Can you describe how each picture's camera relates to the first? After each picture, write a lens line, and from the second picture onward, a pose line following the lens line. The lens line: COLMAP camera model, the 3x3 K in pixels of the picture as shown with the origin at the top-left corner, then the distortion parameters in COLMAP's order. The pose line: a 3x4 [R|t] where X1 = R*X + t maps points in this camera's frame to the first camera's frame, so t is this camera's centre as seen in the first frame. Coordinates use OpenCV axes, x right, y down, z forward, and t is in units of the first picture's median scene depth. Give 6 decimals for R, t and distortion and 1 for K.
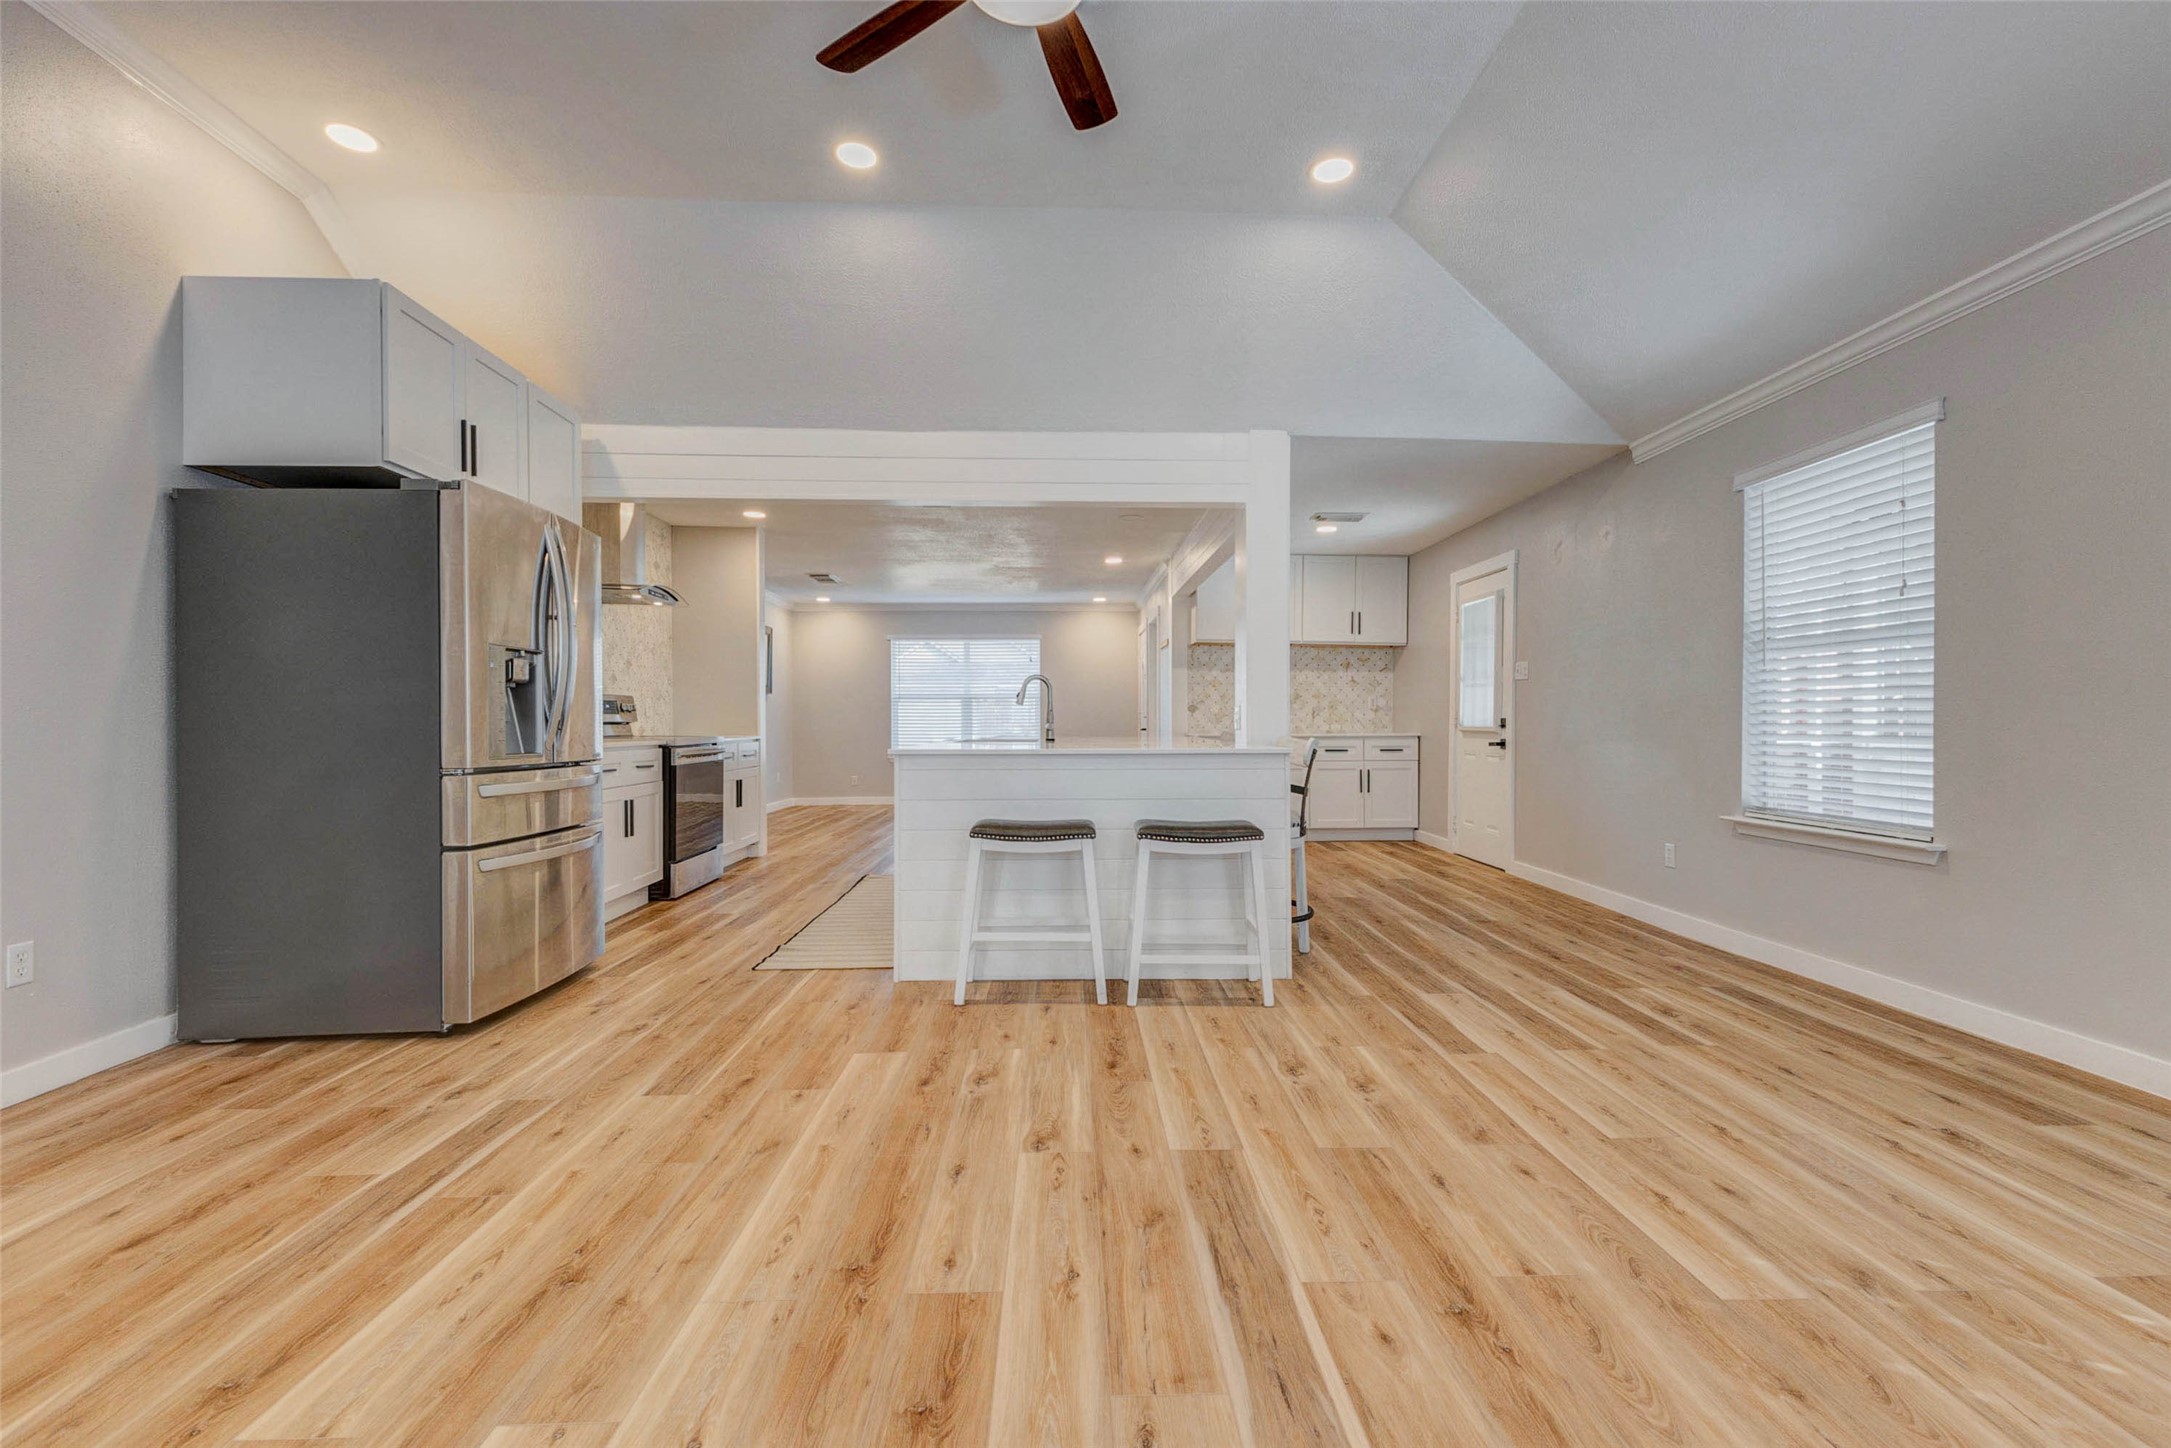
lens RADIAL K [[944.1, 0, 1112.4], [0, 944.1, 730.5], [0, 0, 1]] dist [0.013074, -0.000449]
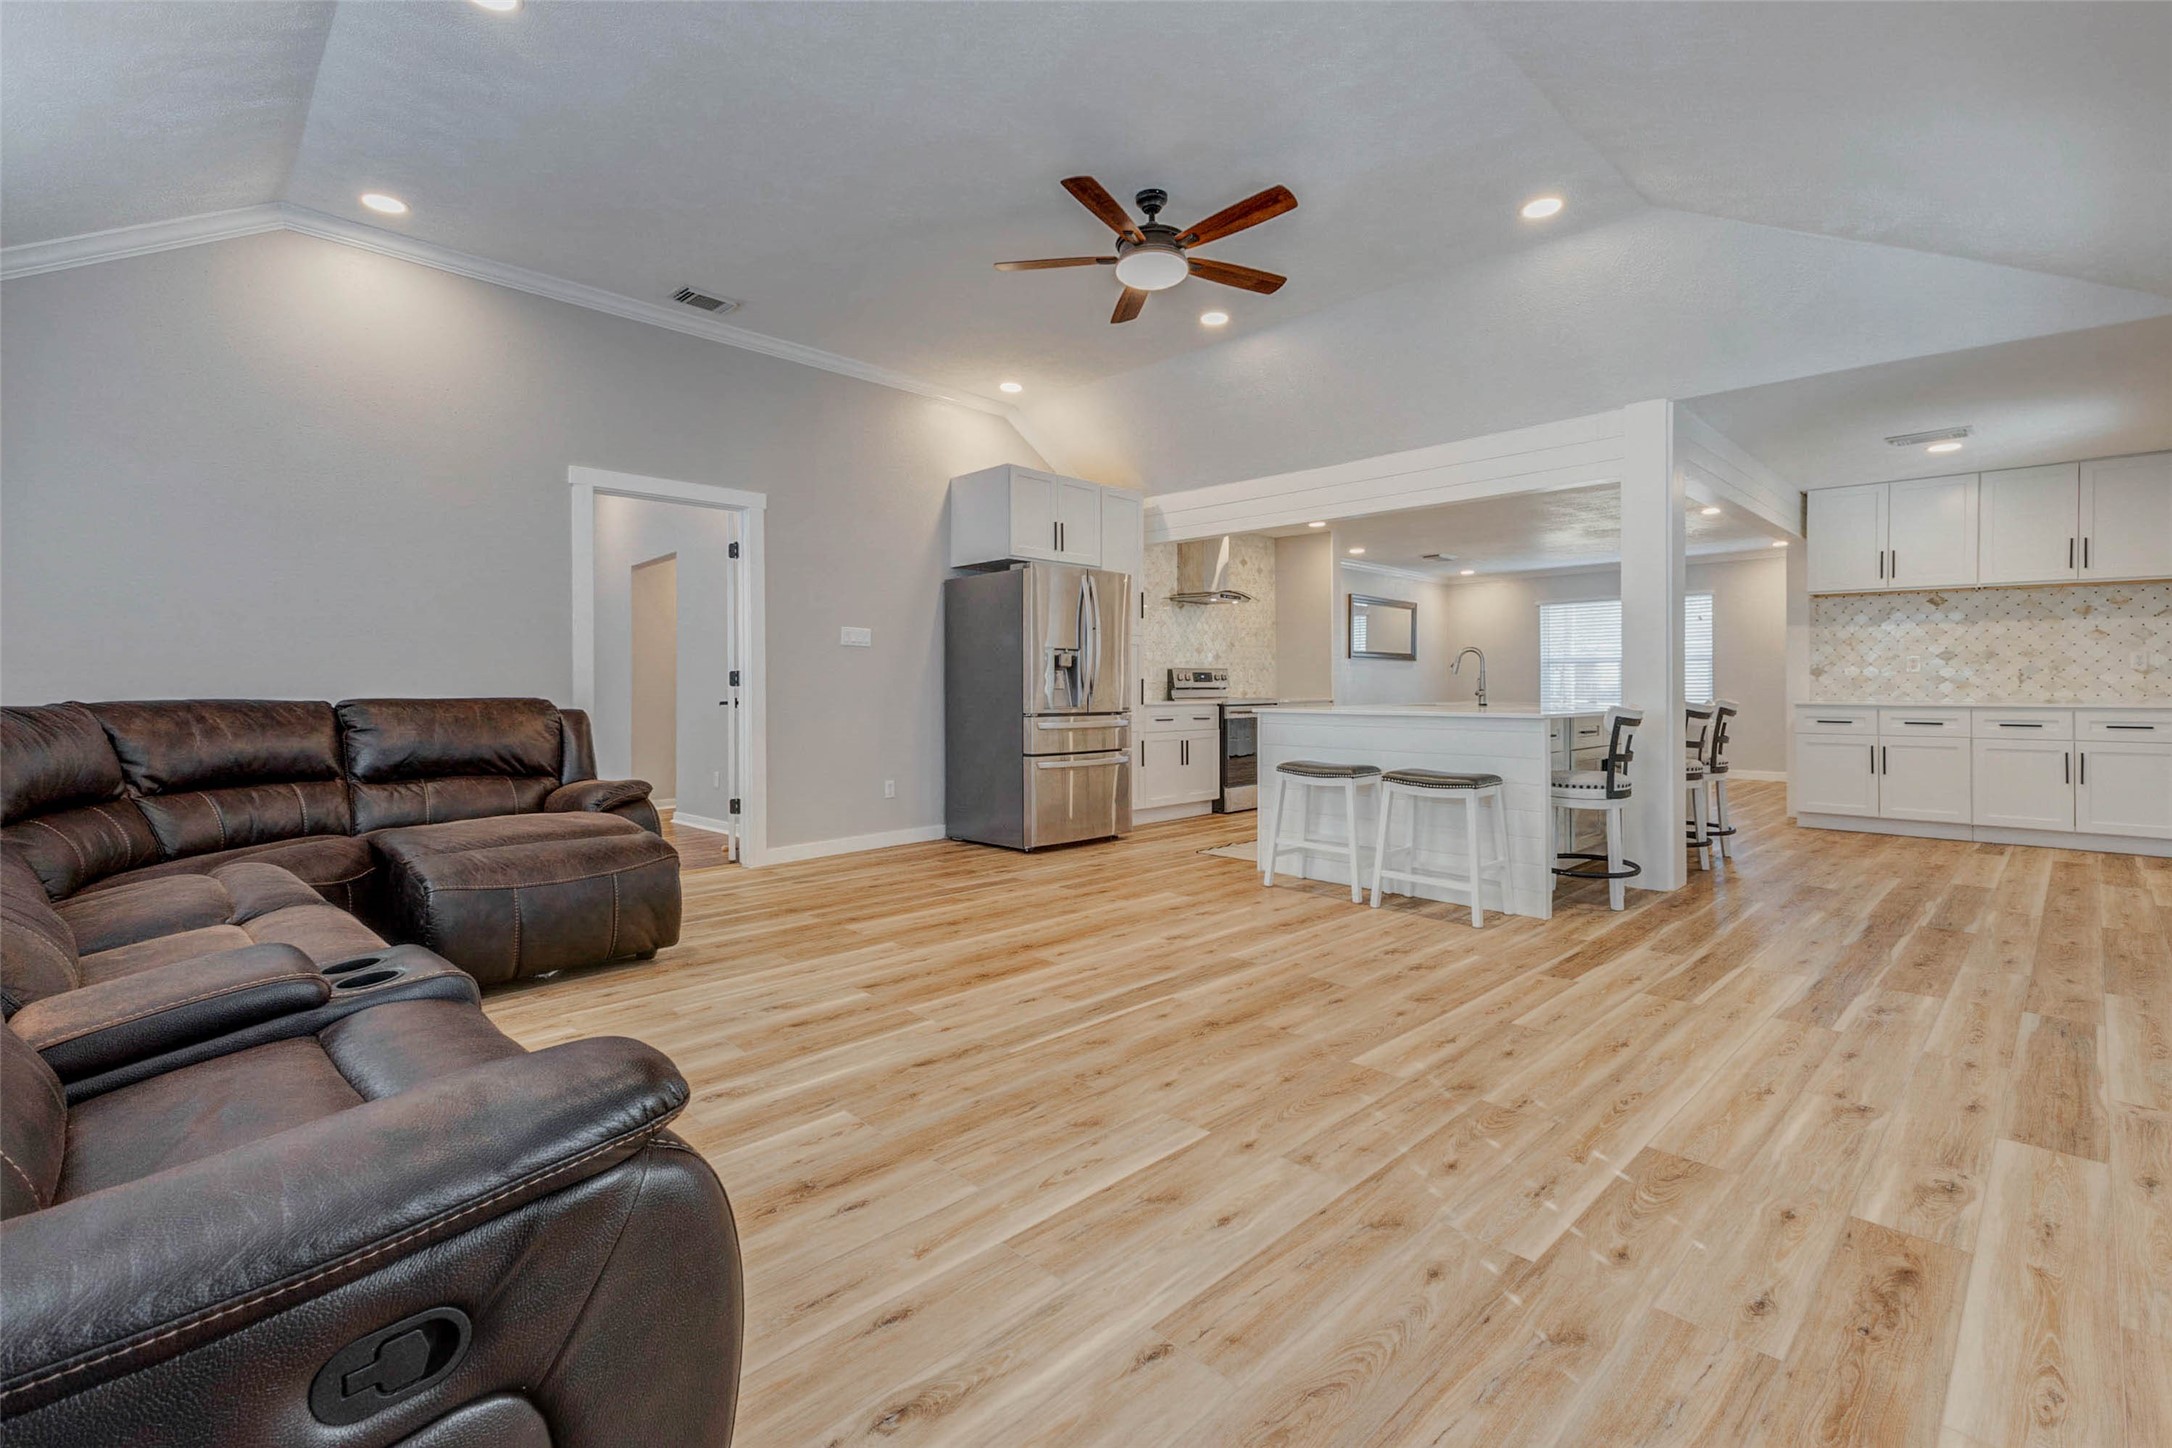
lens RADIAL K [[970.2, 0, 1084.6], [0, 970.2, 694.1], [0, 0, 1]] dist [0.008866, -0.000333]
pose [[0.666333, 0.006939, -0.745622, 0.852393], [-0.006405, 0.999973, 0.003582, -0.006256], [0.745627, 0.002389, 0.666359, -0.218896]]
